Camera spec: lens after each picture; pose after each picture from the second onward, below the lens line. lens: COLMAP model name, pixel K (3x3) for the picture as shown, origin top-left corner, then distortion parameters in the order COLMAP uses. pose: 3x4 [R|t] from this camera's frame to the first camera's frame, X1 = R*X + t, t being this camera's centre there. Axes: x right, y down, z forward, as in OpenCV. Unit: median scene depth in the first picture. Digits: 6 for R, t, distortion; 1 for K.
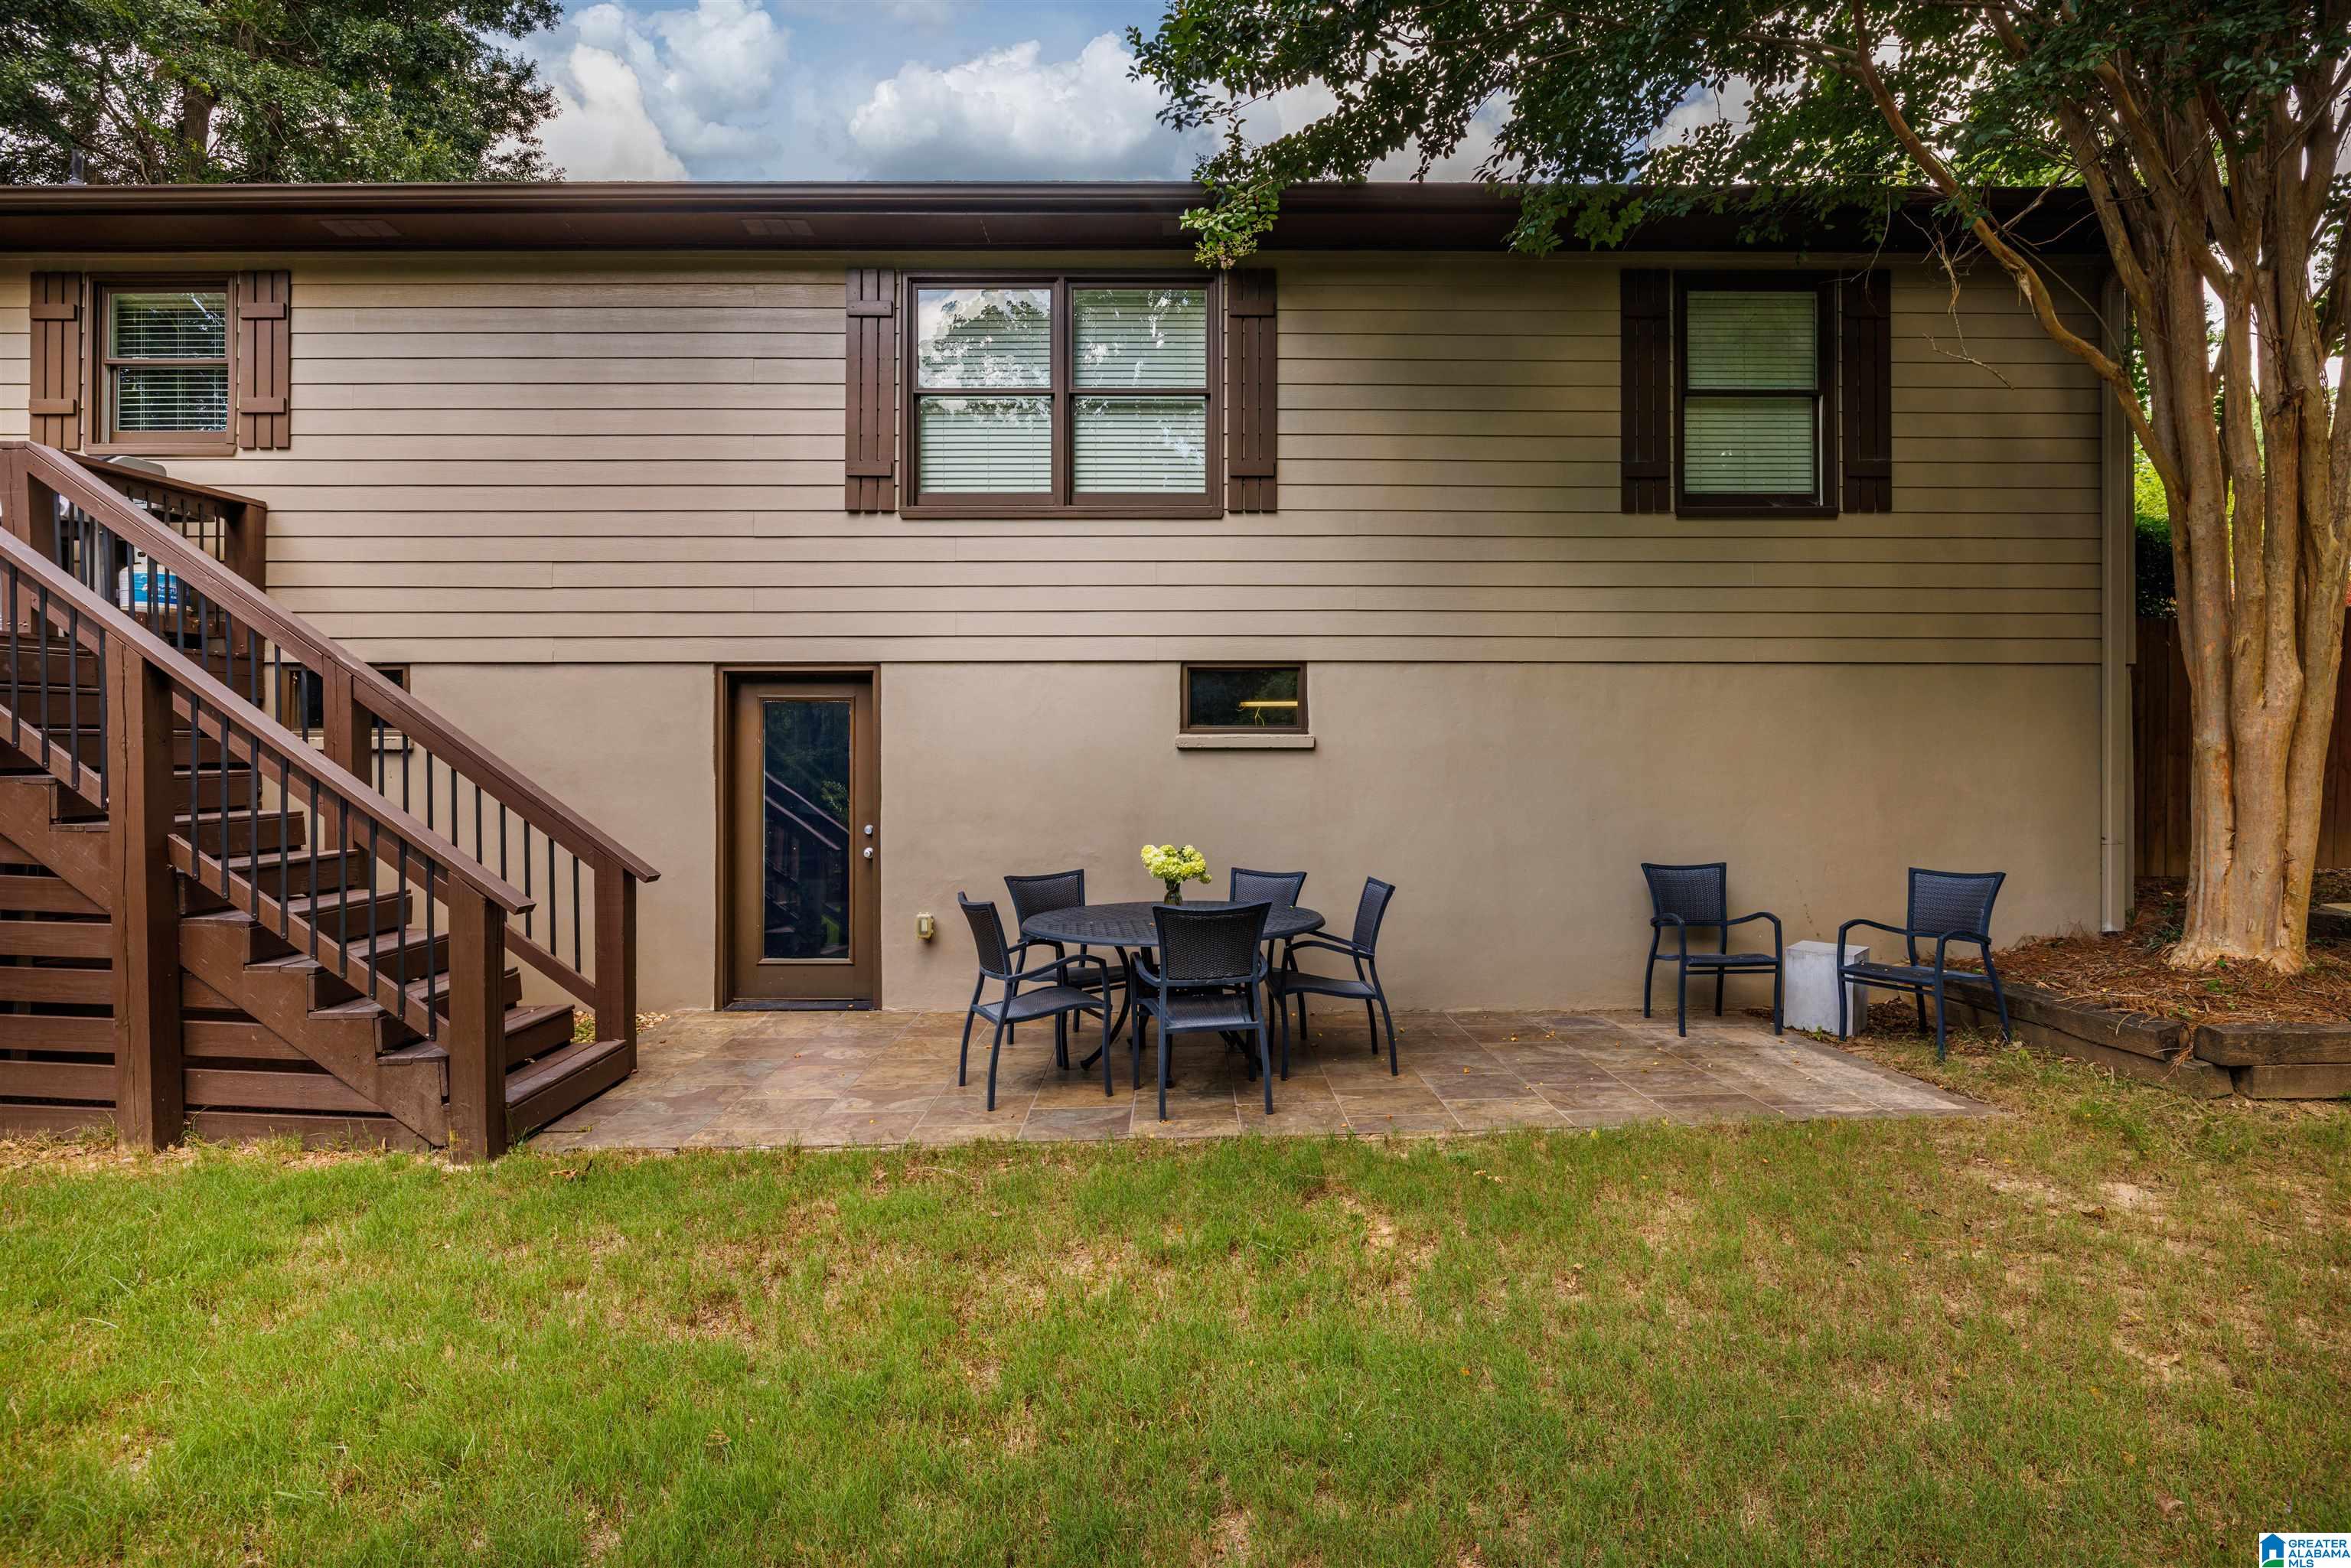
lens RADIAL K [[1175.4, 0, 1175.5], [0, 1175.4, 784.0], [0, 0, 1]] dist [-0.004609, -0.001057]
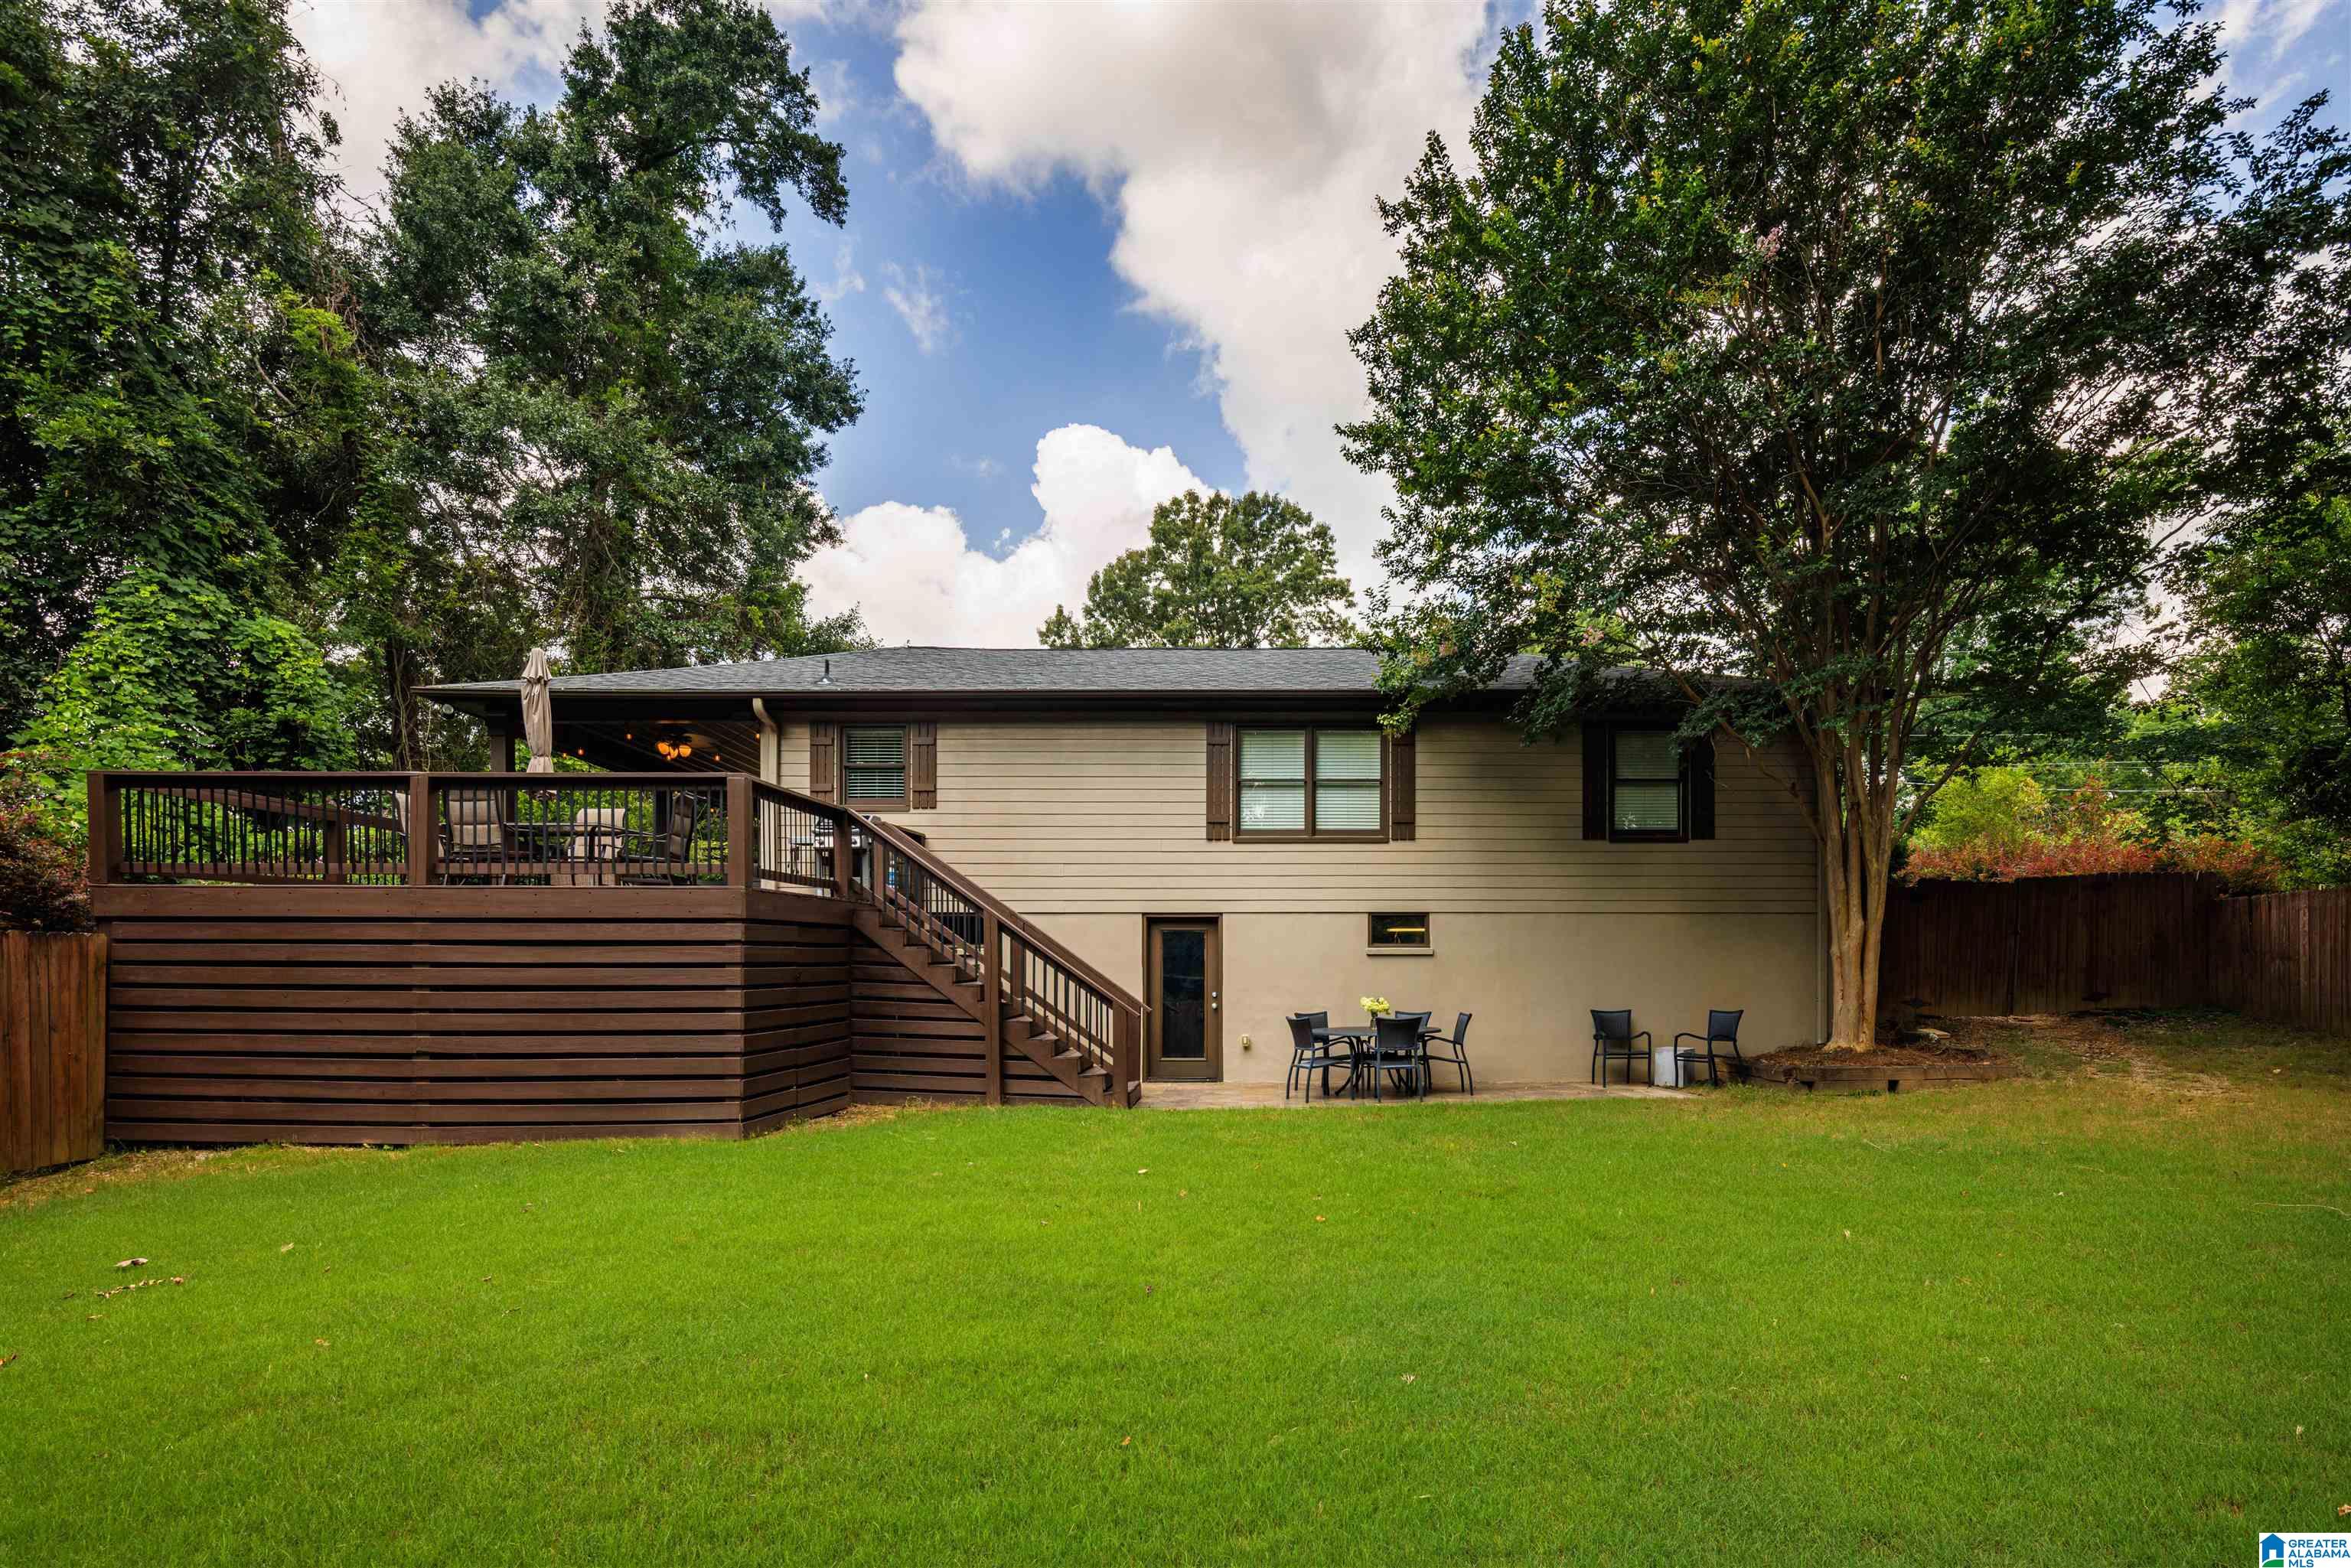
lens RADIAL K [[1115.6, 0, 1264.9], [0, 1115.6, 981.5], [0, 0, 1]] dist [0.002373, 0.000262]
pose [[0.999991, -0.000356, -0.004186, -0.169186], [0.000338, 0.999991, -0.004276, 0.025406], [0.004188, 0.004275, 0.999982, -0.958398]]
